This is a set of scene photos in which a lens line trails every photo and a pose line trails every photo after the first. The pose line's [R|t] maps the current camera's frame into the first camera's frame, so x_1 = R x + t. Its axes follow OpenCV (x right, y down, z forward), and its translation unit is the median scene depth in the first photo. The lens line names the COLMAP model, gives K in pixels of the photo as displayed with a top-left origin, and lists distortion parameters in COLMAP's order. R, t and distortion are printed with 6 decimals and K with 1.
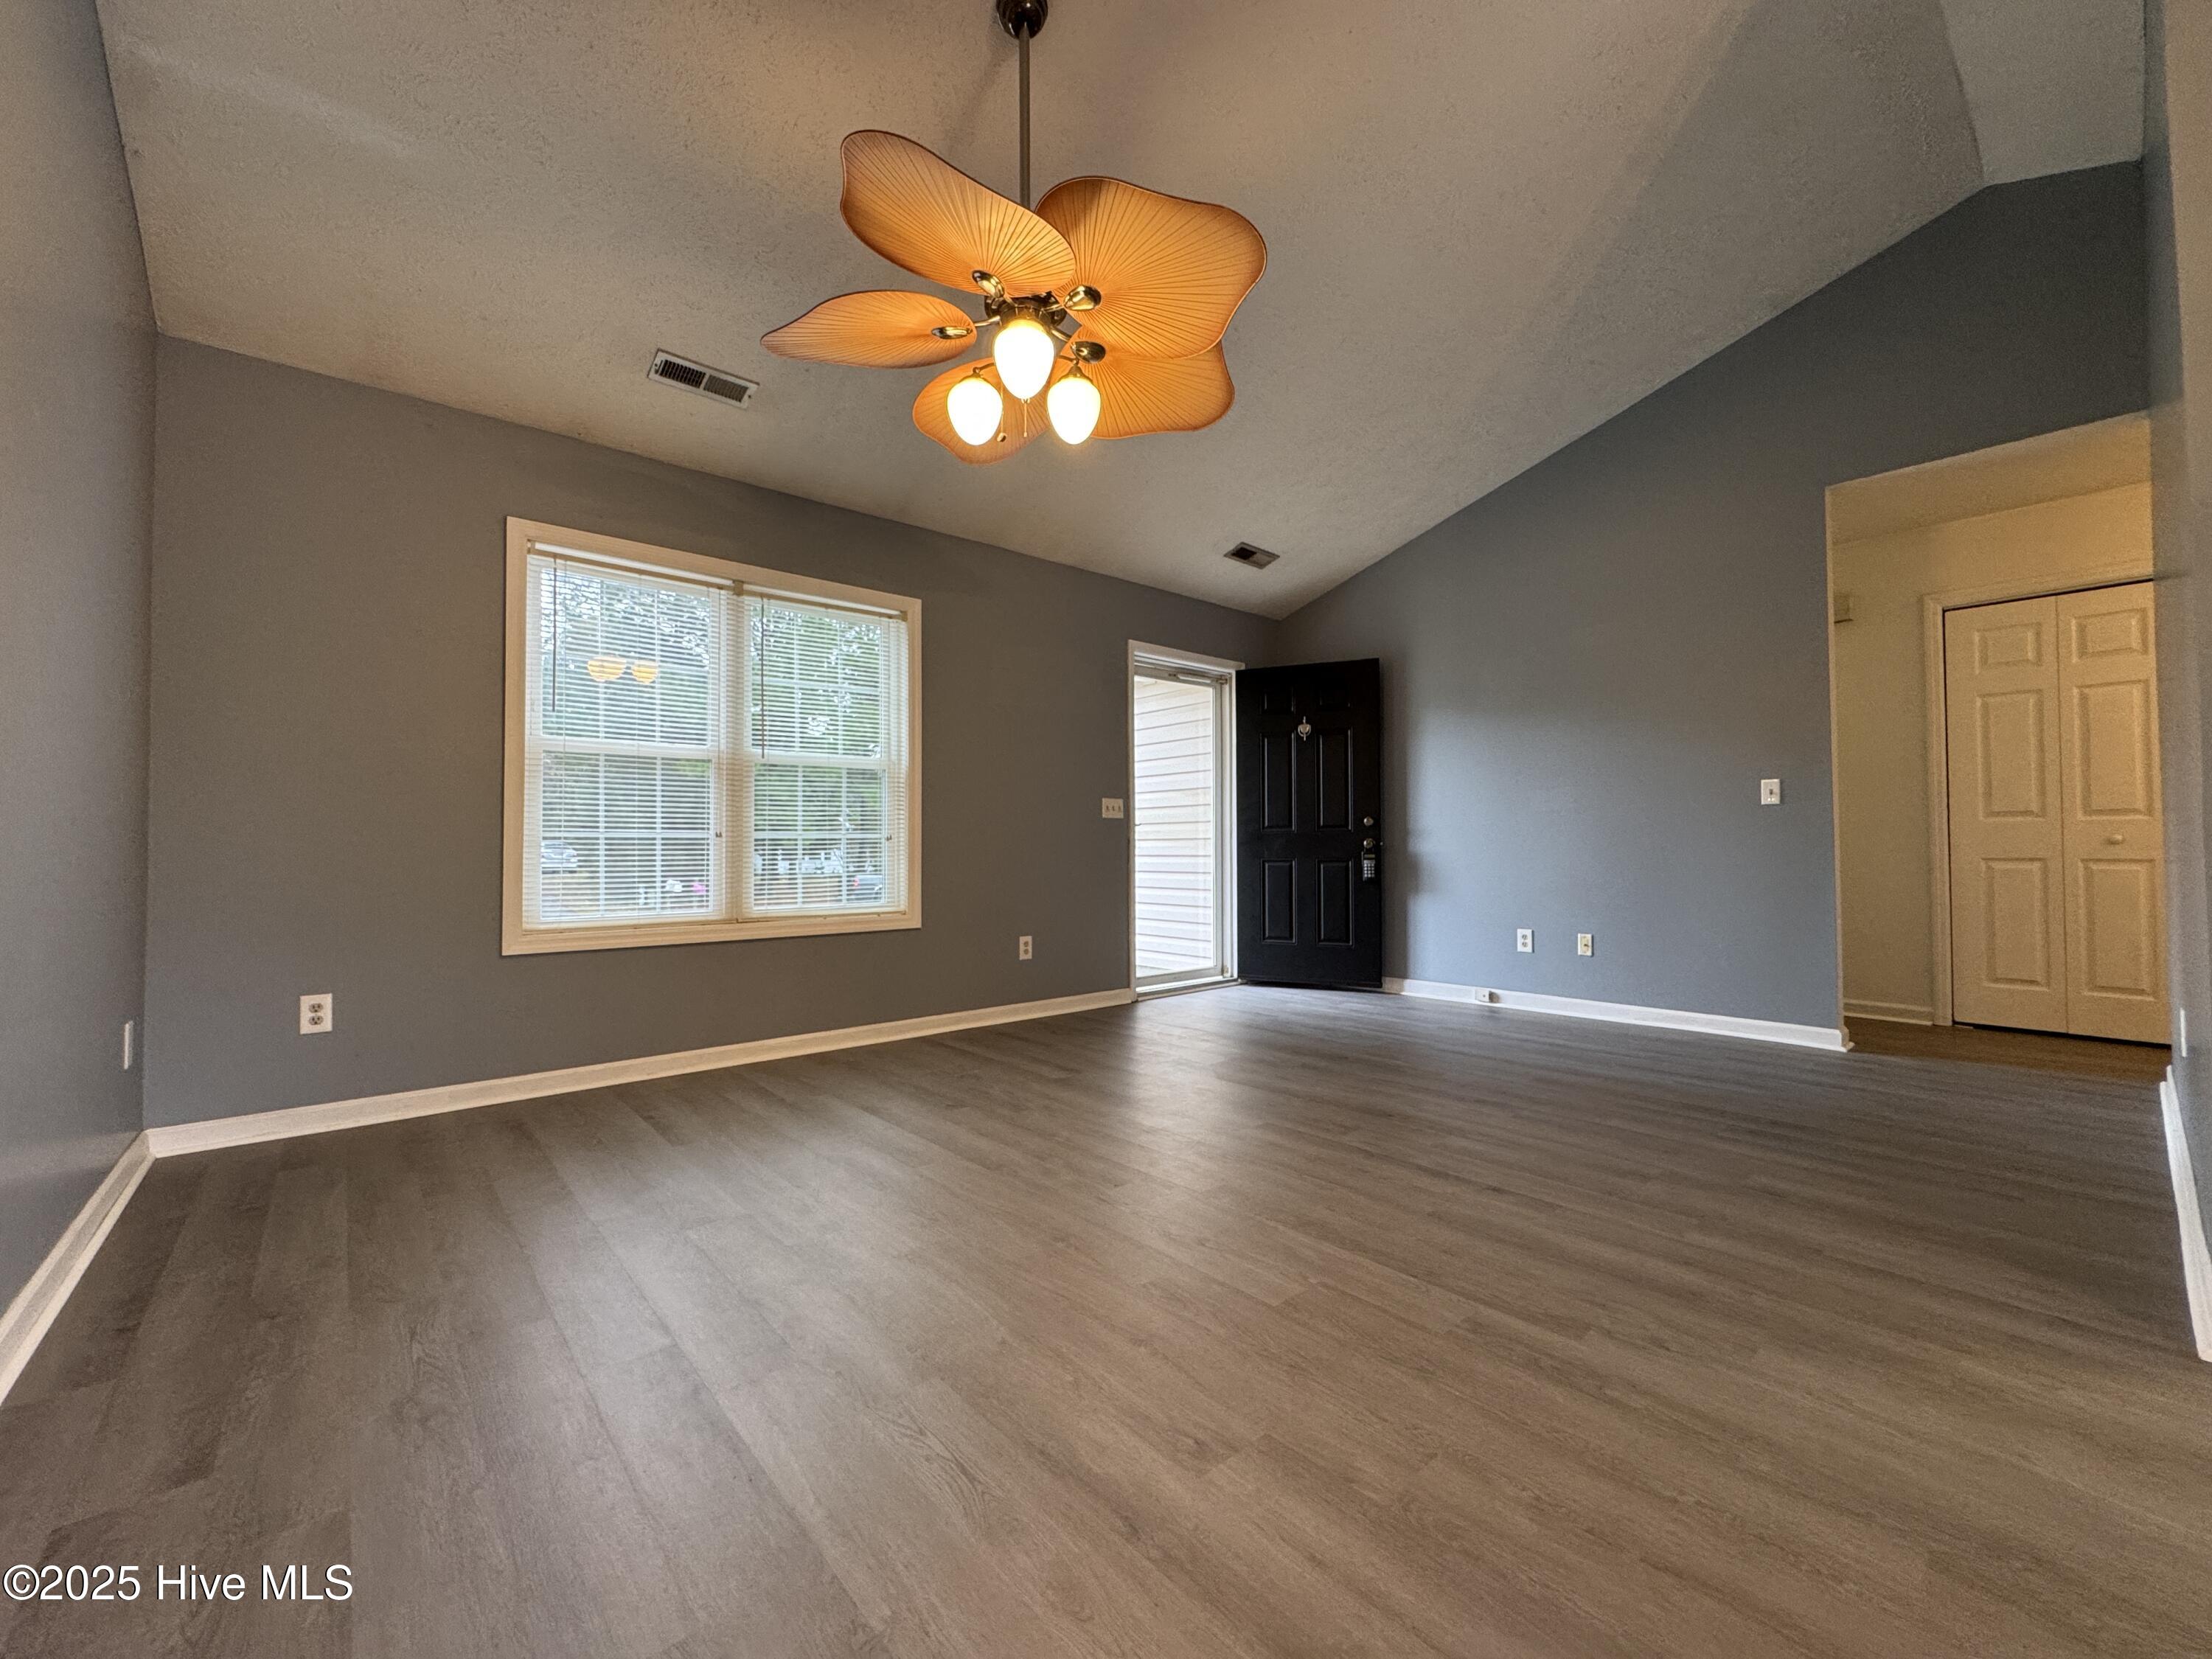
lens RADIAL K [[884.0, 0, 1105.9], [0, 884.0, 831.2], [0, 0, 1]] dist [-0.004741, 0.000665]
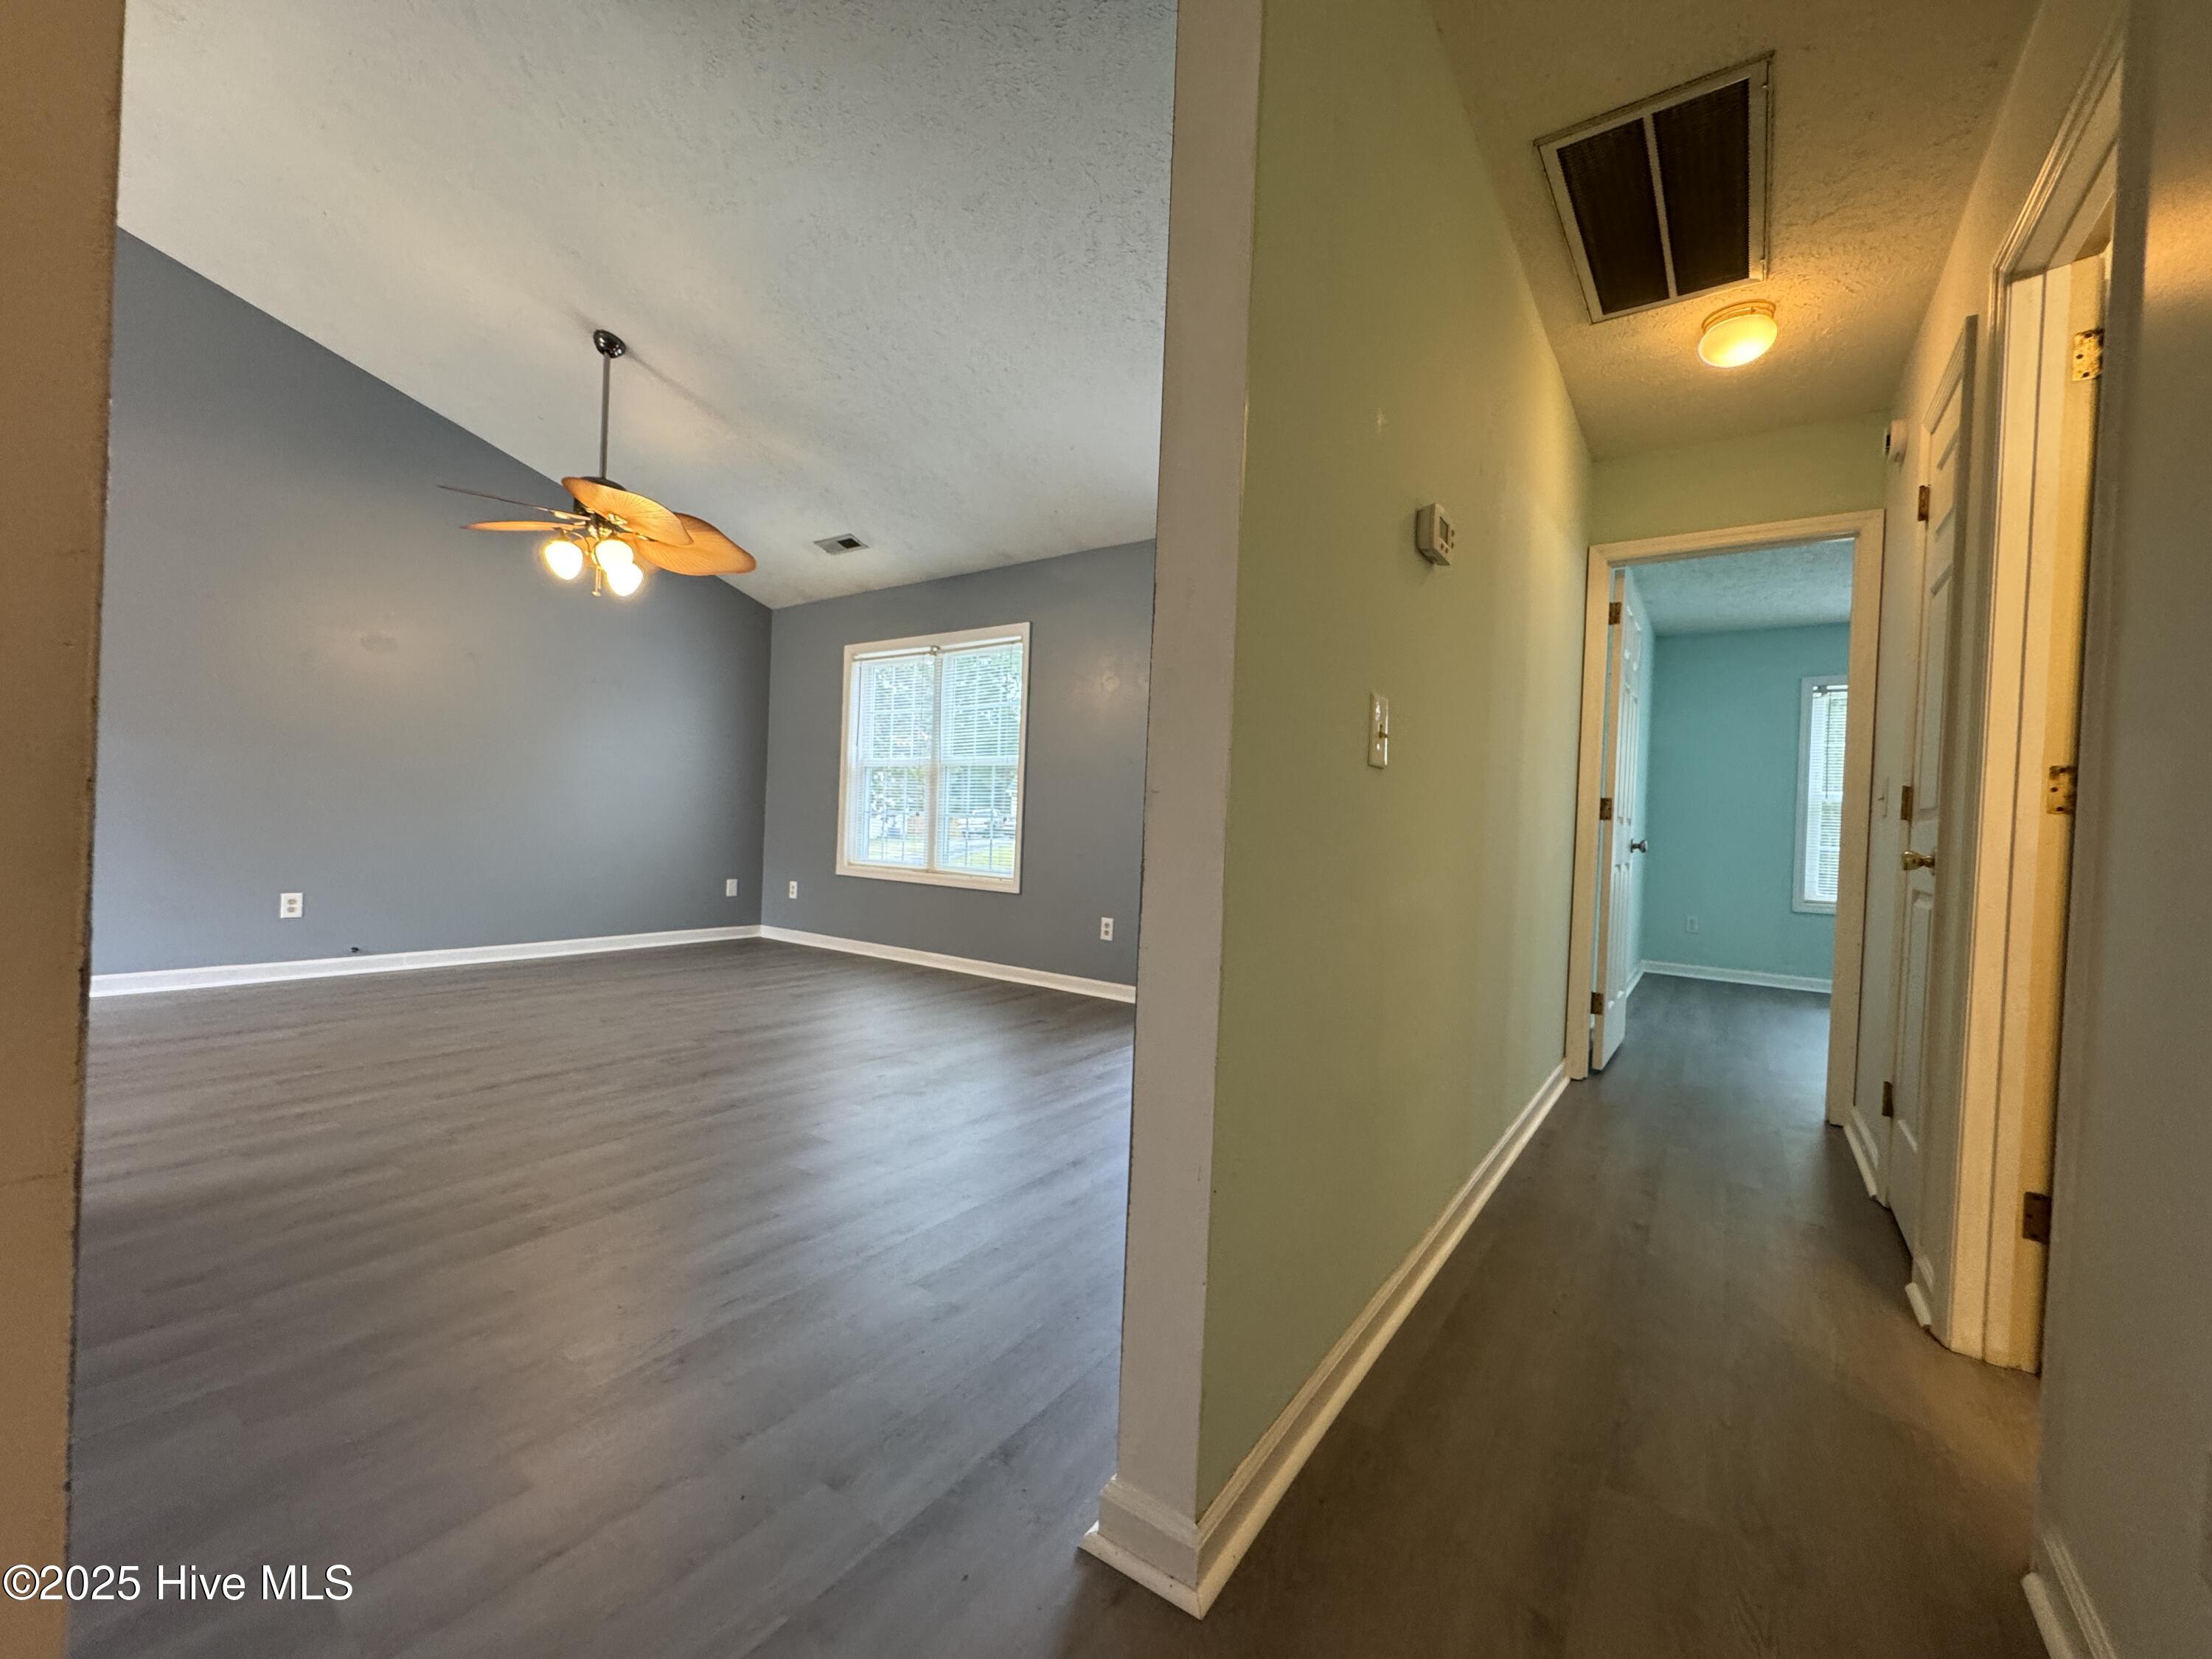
lens RADIAL K [[889.0, 0, 1106.0], [0, 889.0, 829.5], [0, 0, 1]] dist [-0.001340, 0.000006]
pose [[0.236614, 0.024182, -0.971303, 1.350467], [-0.018217, 0.999625, 0.020449, -0.008121], [0.971433, 0.012855, 0.236966, 1.108380]]
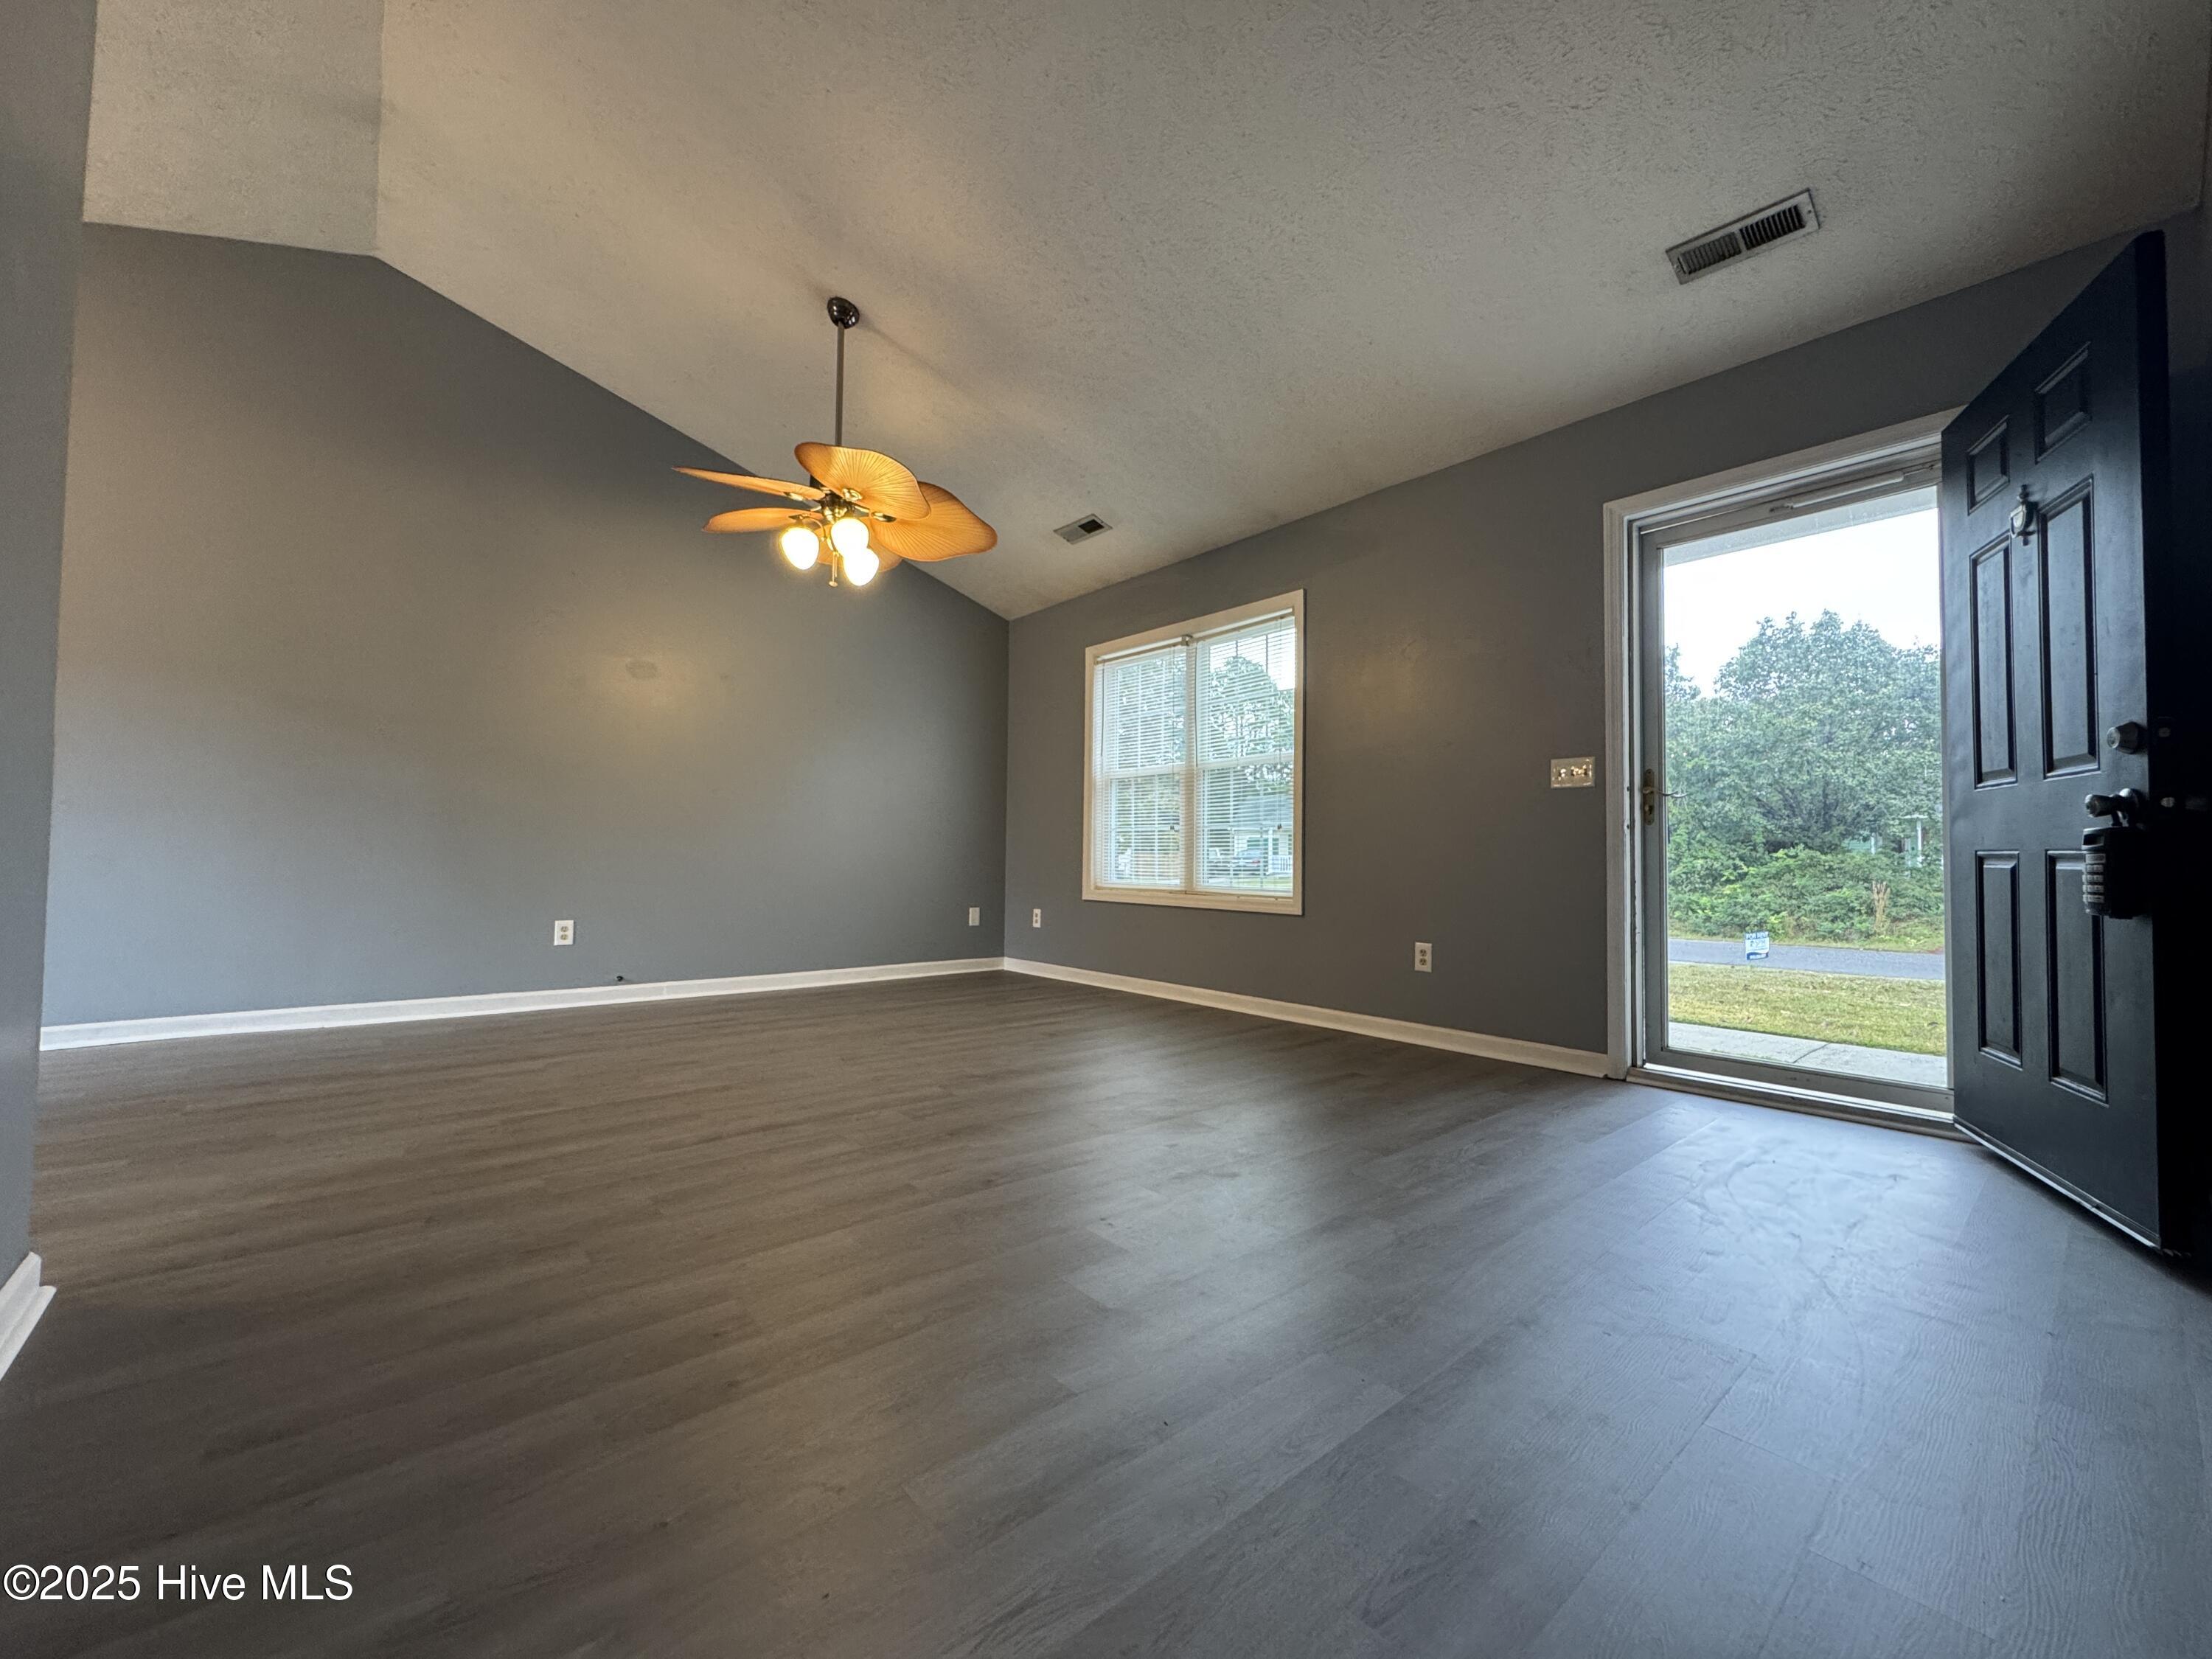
lens RADIAL K [[884.0, 0, 1105.9], [0, 884.0, 831.2], [0, 0, 1]] dist [-0.004741, 0.000665]
pose [[-0.005063, -0.023952, -0.999700, 1.070336], [0.011597, 0.999644, -0.024009, 0.047970], [0.999920, -0.011716, -0.004783, 1.052681]]
